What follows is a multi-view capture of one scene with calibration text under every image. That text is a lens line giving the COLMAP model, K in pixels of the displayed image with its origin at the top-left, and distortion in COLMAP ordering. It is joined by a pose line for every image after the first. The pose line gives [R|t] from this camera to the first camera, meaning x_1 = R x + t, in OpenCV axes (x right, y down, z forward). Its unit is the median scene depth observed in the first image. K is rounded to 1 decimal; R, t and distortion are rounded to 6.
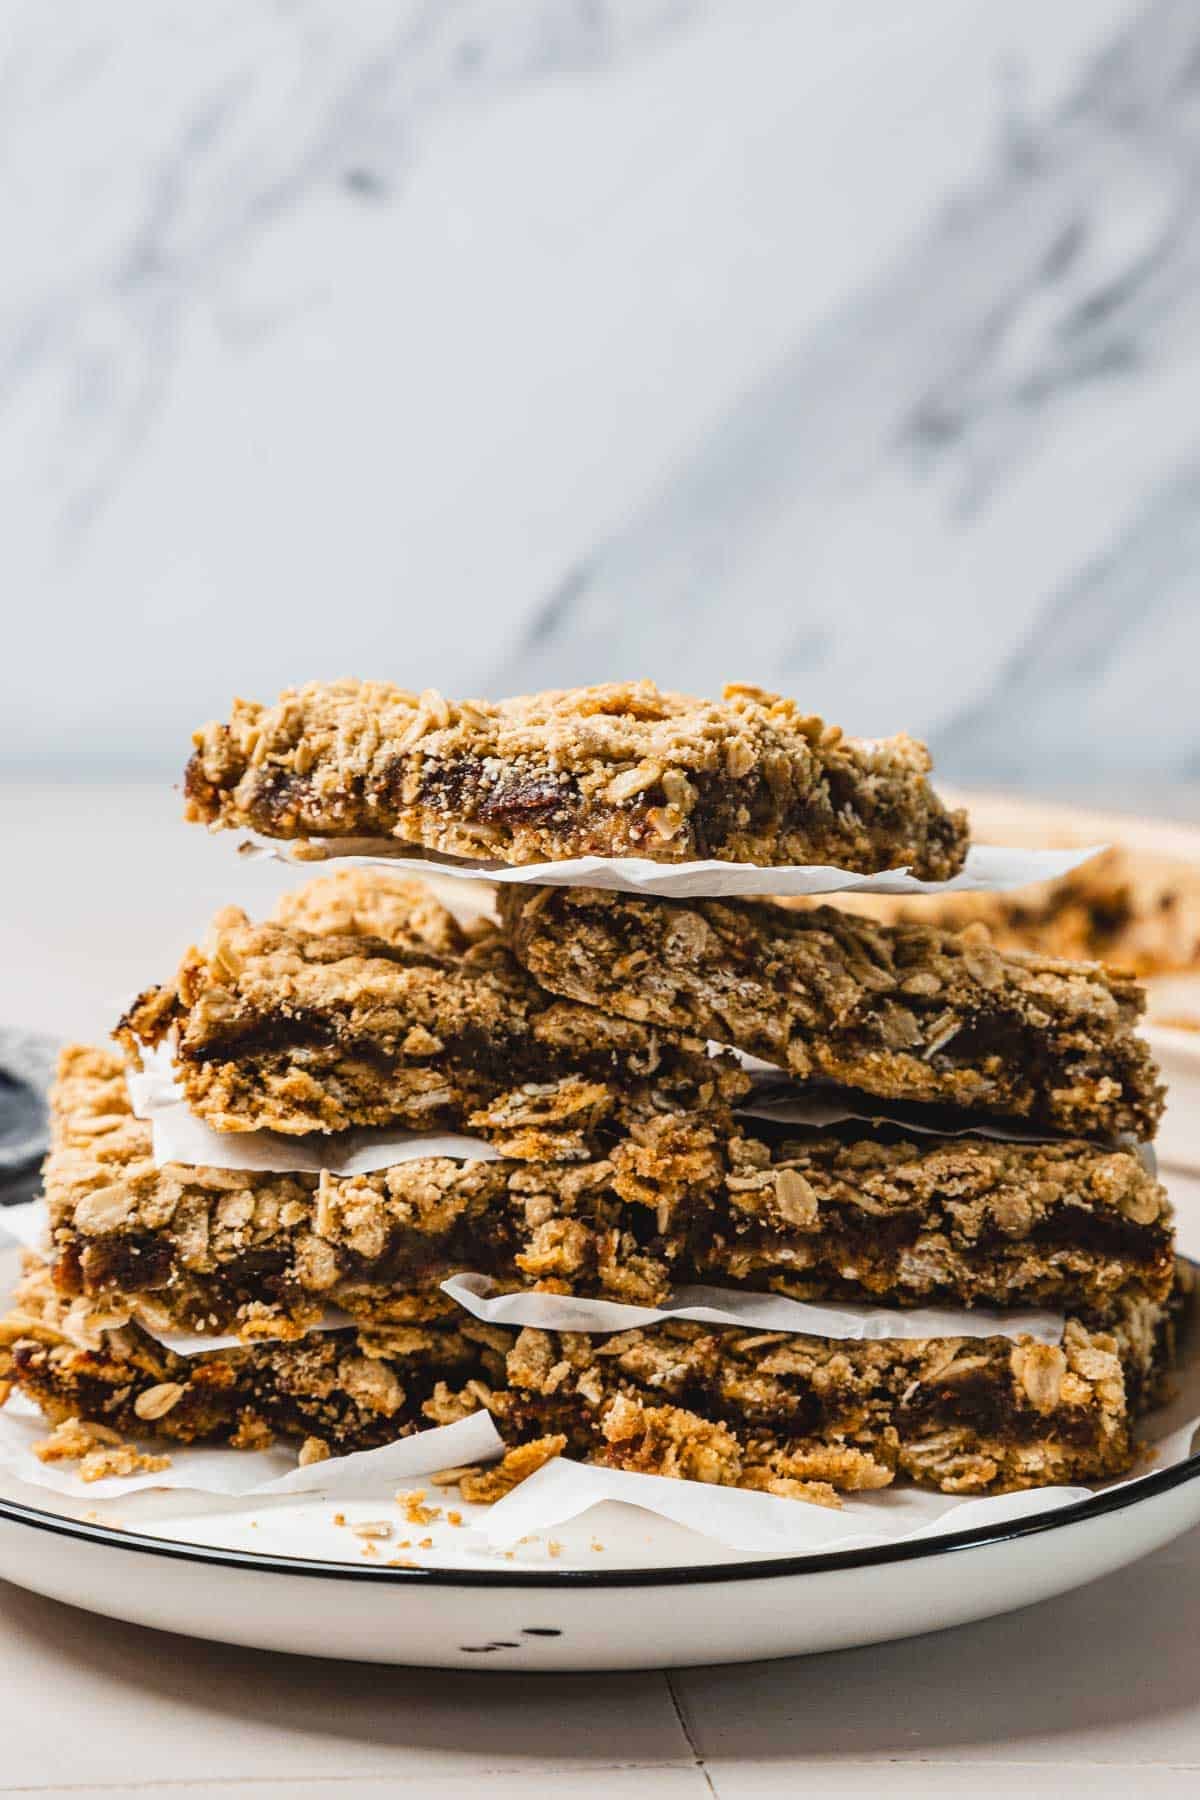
lens RADIAL K [[4478.8, 0, 607.7], [0, 4478.8, 875.1], [0, 0, 1]] dist [-0.025186, 0.146180]
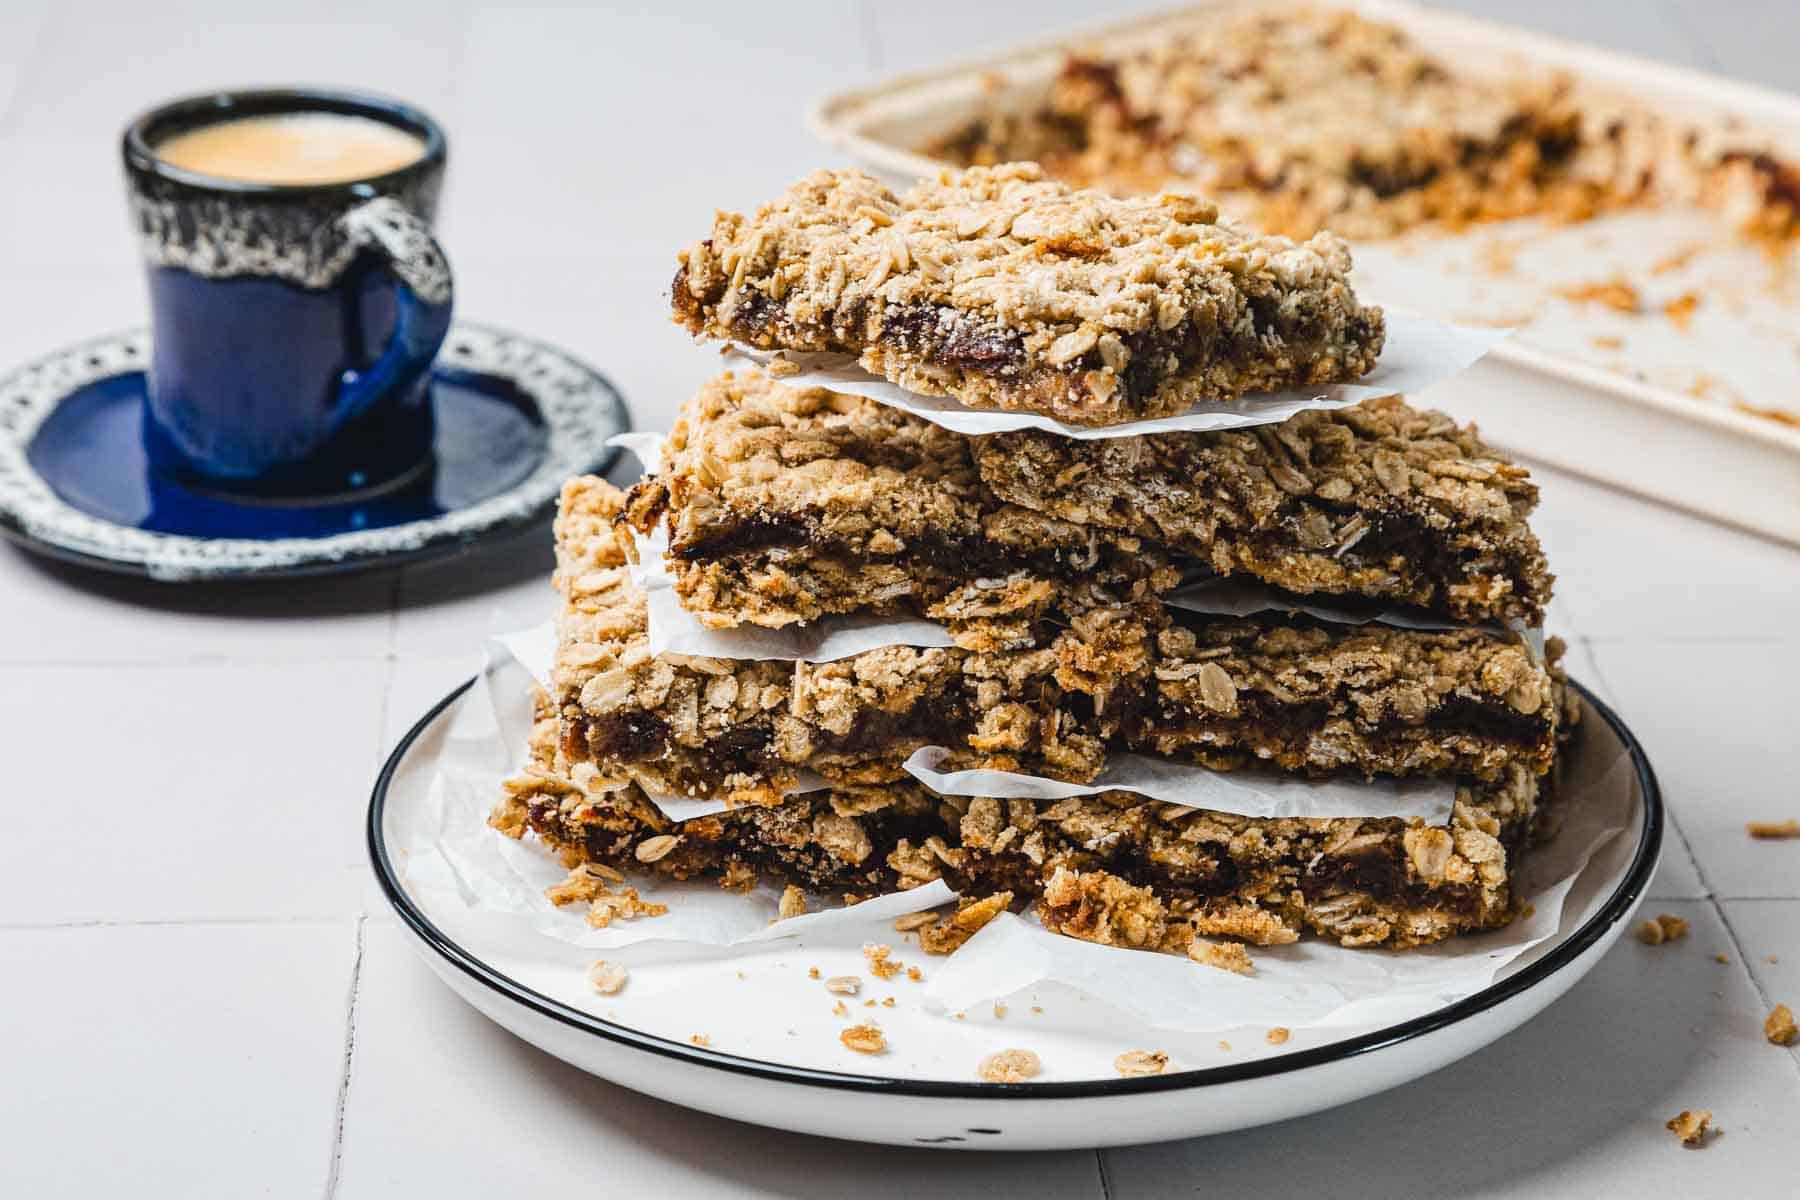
lens RADIAL K [[4478.8, 0, 900.0], [0, 4478.8, 600.0], [0, 0, 1]] dist [-0.025186, 0.146180]
pose [[0.998815, 0.007520, -0.048074, 0.016258], [0.002693, 0.977928, 0.208926, -0.184757], [0.048584, -0.208808, 0.976749, -0.099465]]
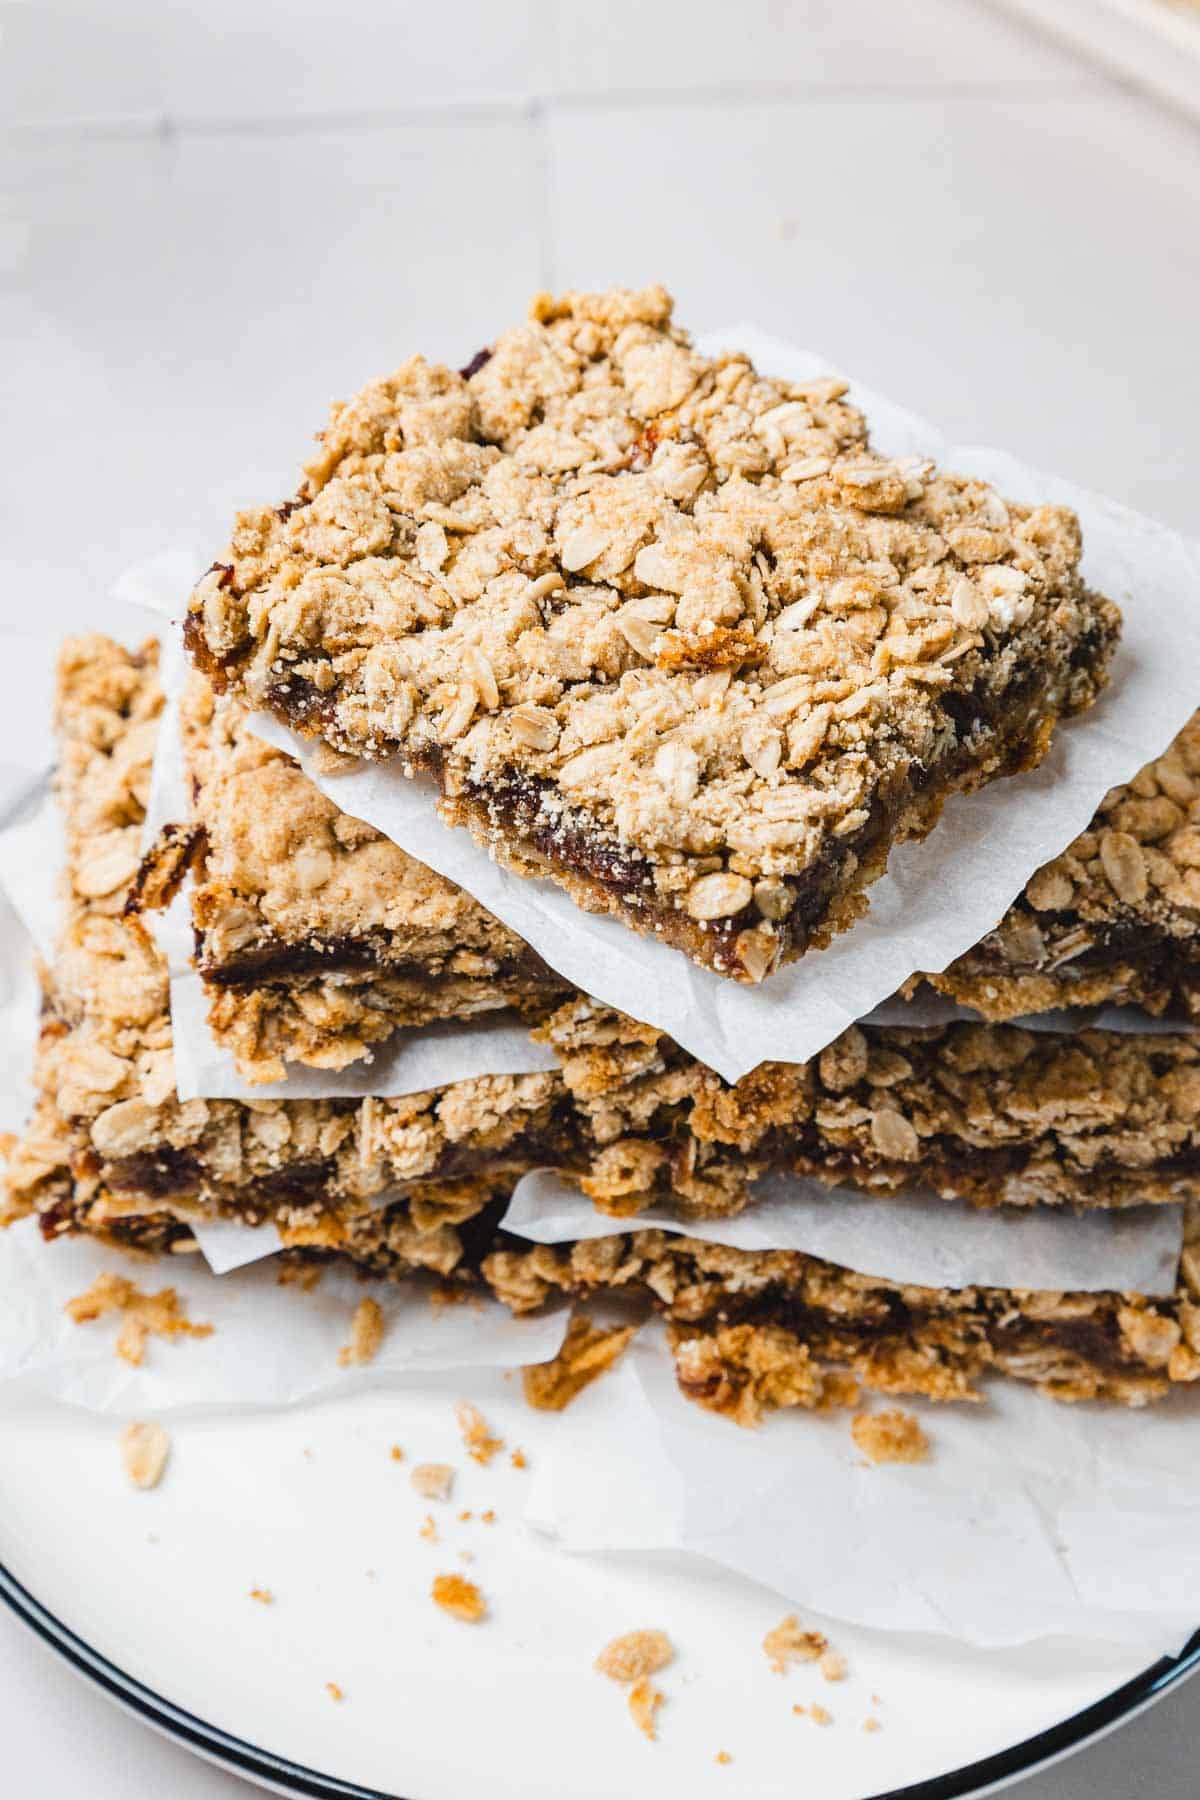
lens RADIAL K [[4478.8, 0, 607.7], [0, 4478.8, 875.1], [0, 0, 1]] dist [-0.025186, 0.146180]
pose [[0.999849, 0.011484, -0.013072, -0.004095], [-0.000268, 0.761349, 0.648342, -0.547775], [0.017398, -0.648240, 0.761237, 0.349421]]
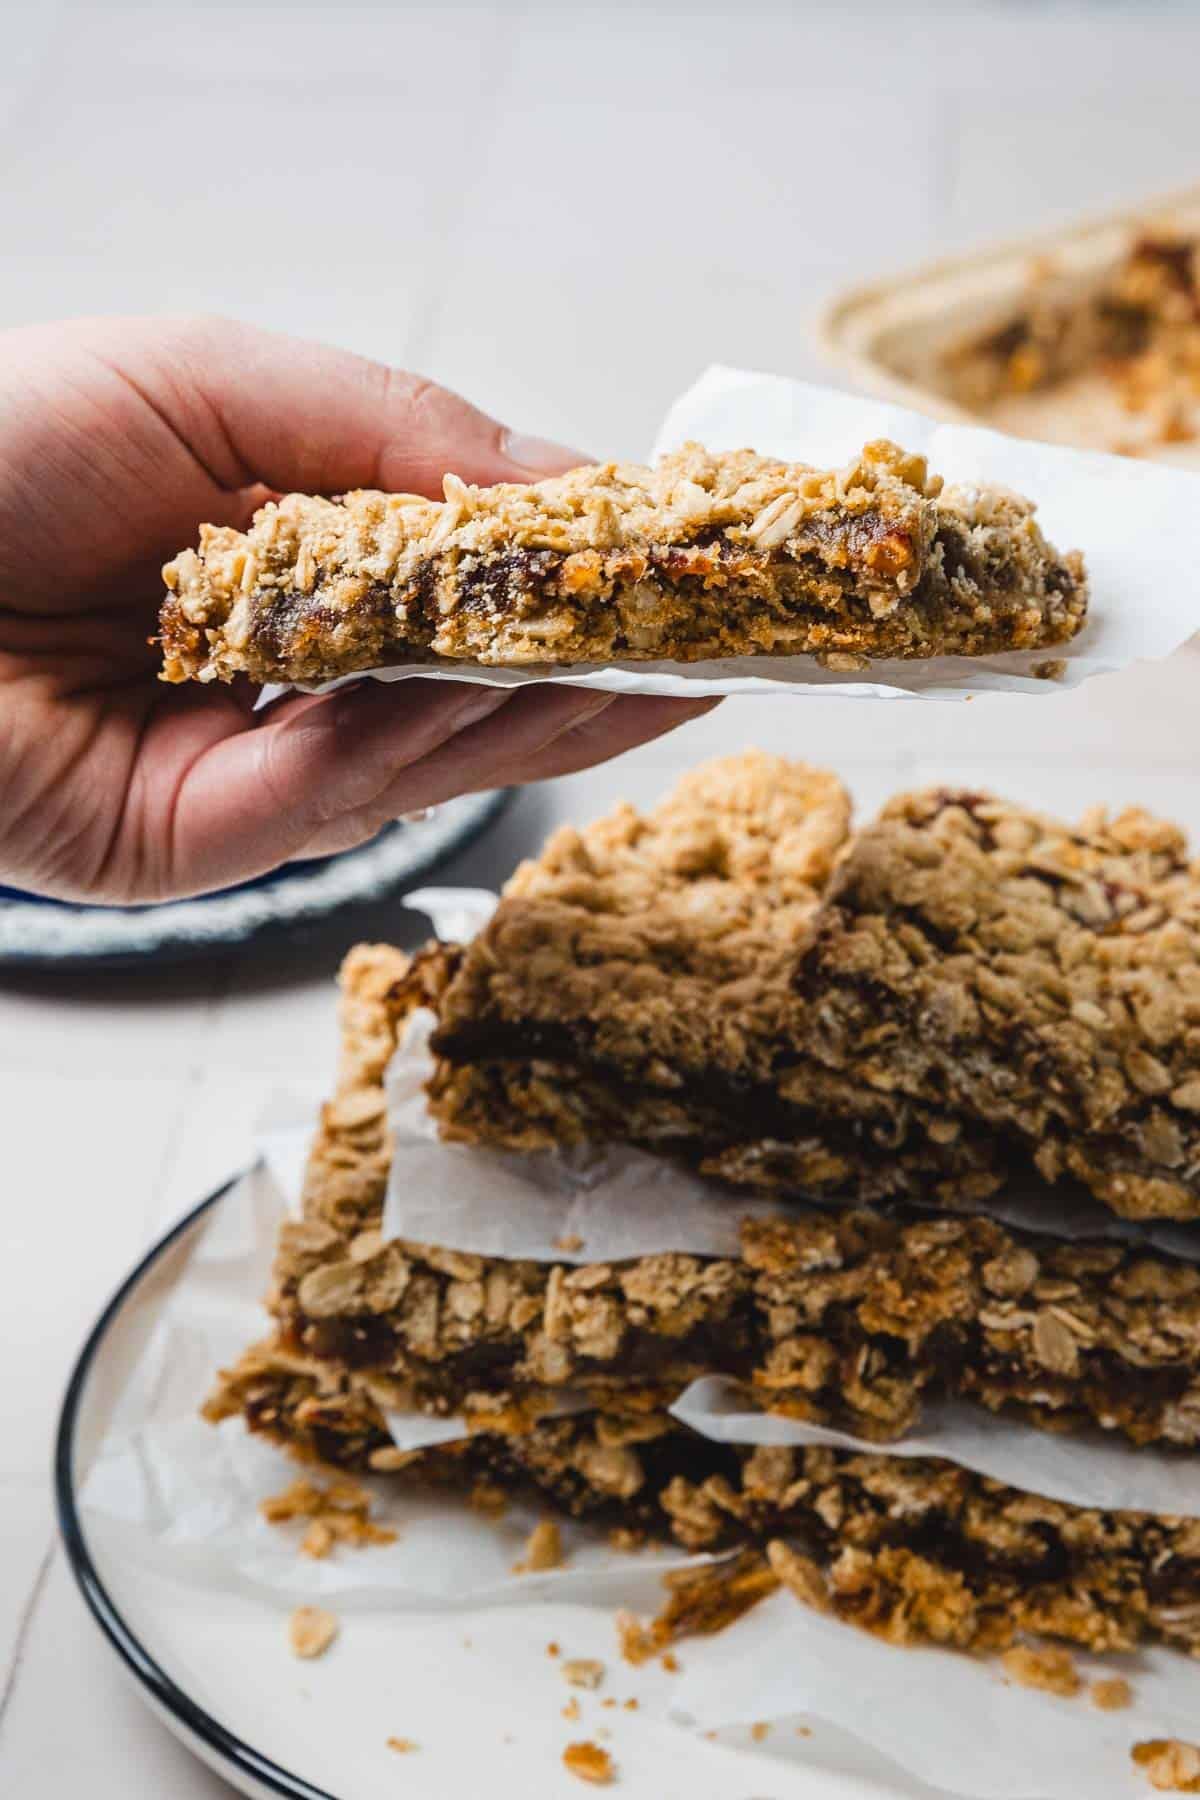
lens RADIAL K [[4478.8, 0, 607.7], [0, 4478.8, 875.1], [0, 0, 1]] dist [-0.025186, 0.146180]
pose [[0.982206, 0.068020, -0.175057, 0.106464], [-0.008270, 0.946868, 0.321517, -0.315433], [0.187625, -0.314348, 0.930581, 0.152135]]
